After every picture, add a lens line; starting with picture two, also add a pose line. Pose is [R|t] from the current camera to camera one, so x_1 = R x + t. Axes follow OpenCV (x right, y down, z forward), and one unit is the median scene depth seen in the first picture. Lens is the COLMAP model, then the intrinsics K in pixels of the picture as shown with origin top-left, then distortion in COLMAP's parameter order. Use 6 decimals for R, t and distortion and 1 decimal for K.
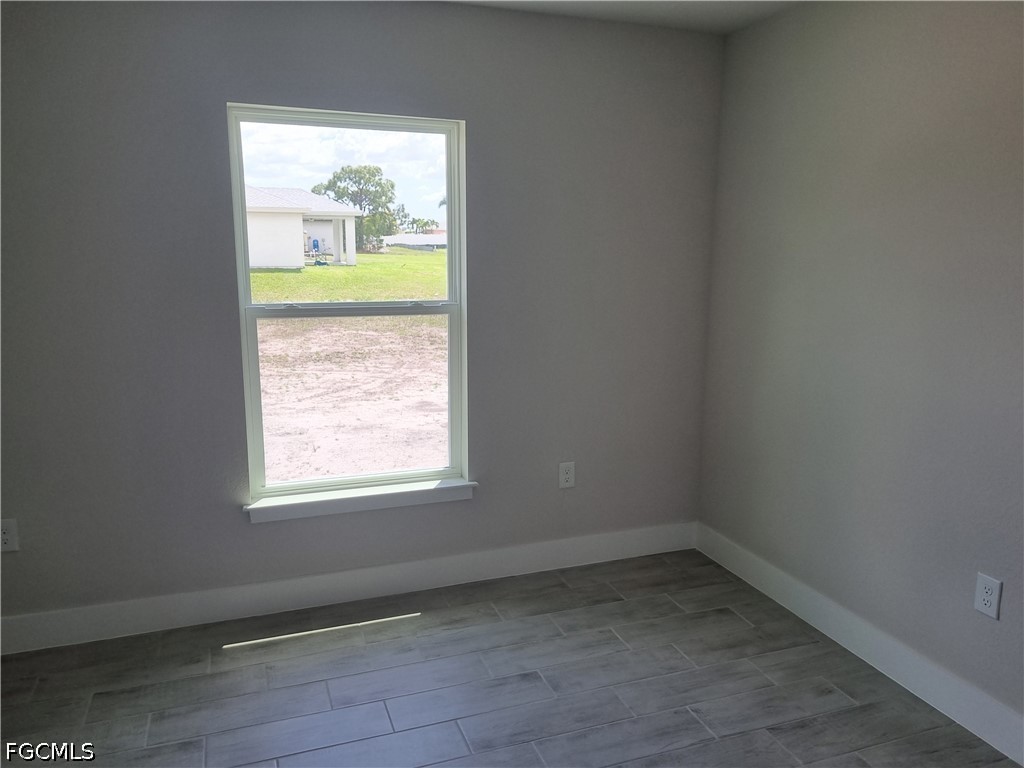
lens RADIAL K [[797.3, 0, 515.7], [0, 797.3, 384.7], [0, 0, 1]] dist [0.049351, -0.011497]
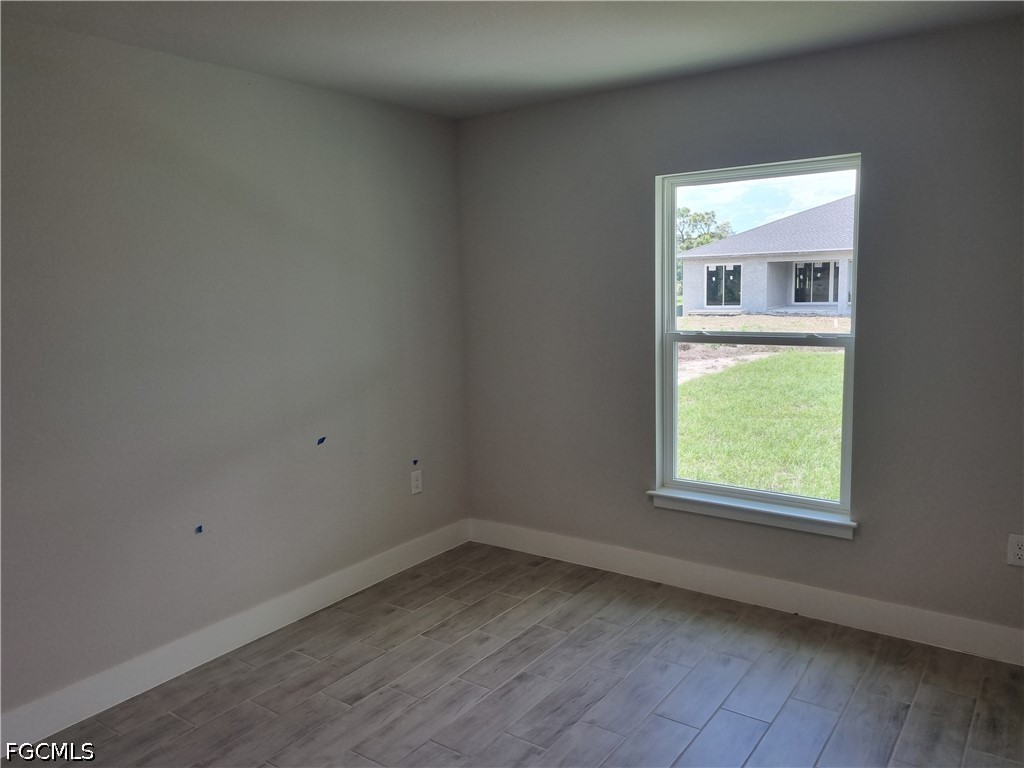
lens RADIAL K [[797.3, 0, 514.2], [0, 797.3, 379.1], [0, 0, 1]] dist [0.049351, -0.011497]
pose [[0.535989, 0.081720, -0.840261, 0.548296], [-0.133262, 0.991016, 0.011376, -0.005730], [0.833641, 0.105877, 0.542063, 0.125975]]
